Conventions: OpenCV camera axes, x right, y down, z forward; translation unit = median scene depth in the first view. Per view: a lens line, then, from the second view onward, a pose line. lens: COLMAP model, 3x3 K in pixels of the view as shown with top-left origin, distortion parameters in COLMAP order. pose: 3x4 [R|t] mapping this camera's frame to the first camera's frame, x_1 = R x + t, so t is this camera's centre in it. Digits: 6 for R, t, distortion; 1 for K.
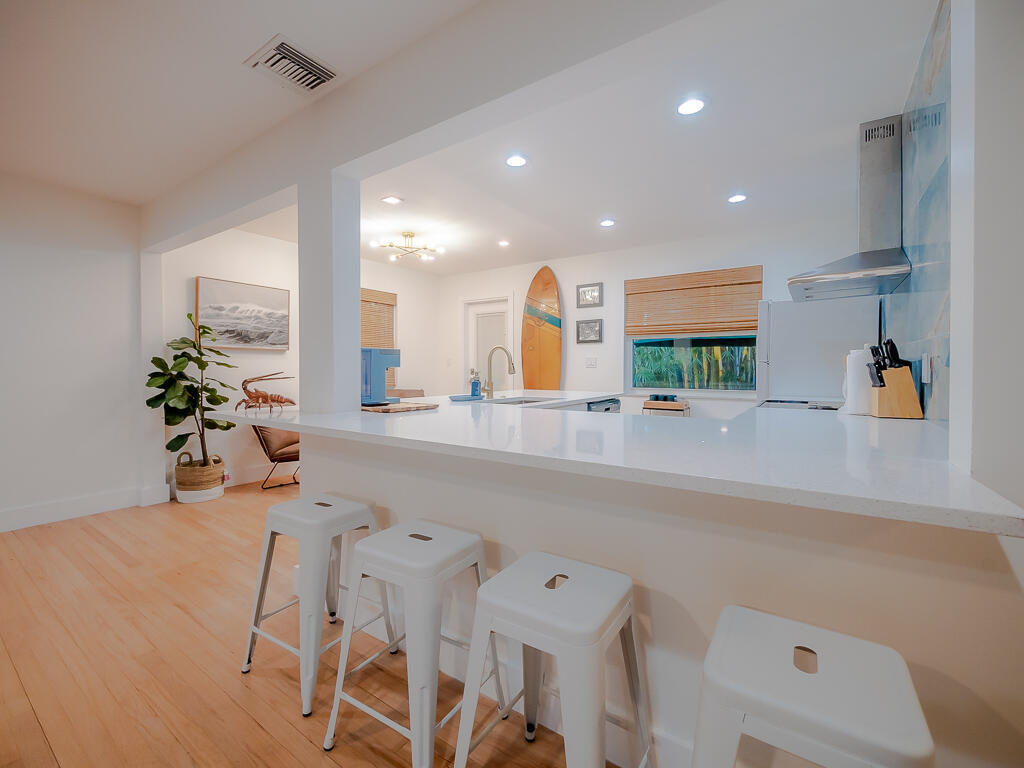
lens RADIAL K [[436.7, 0, 506.0], [0, 436.7, 378.5], [0, 0, 1]] dist [-0.000852, -0.000102]
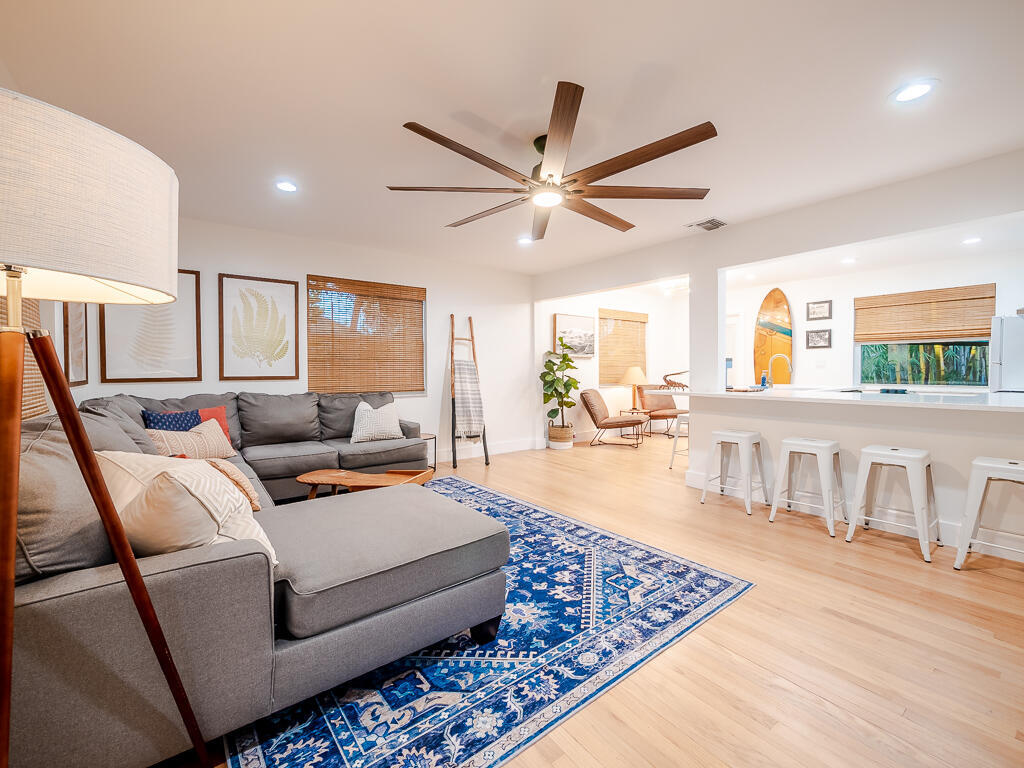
lens RADIAL K [[445.2, 0, 515.9], [0, 445.2, 377.5], [0, 0, 1]] dist [0.014756, 0.000378]
pose [[0.960420, 0.001628, -0.278551, -0.303474], [-0.002806, 0.999989, -0.003829, 0.011078], [0.278541, 0.004459, 0.960414, -0.512953]]
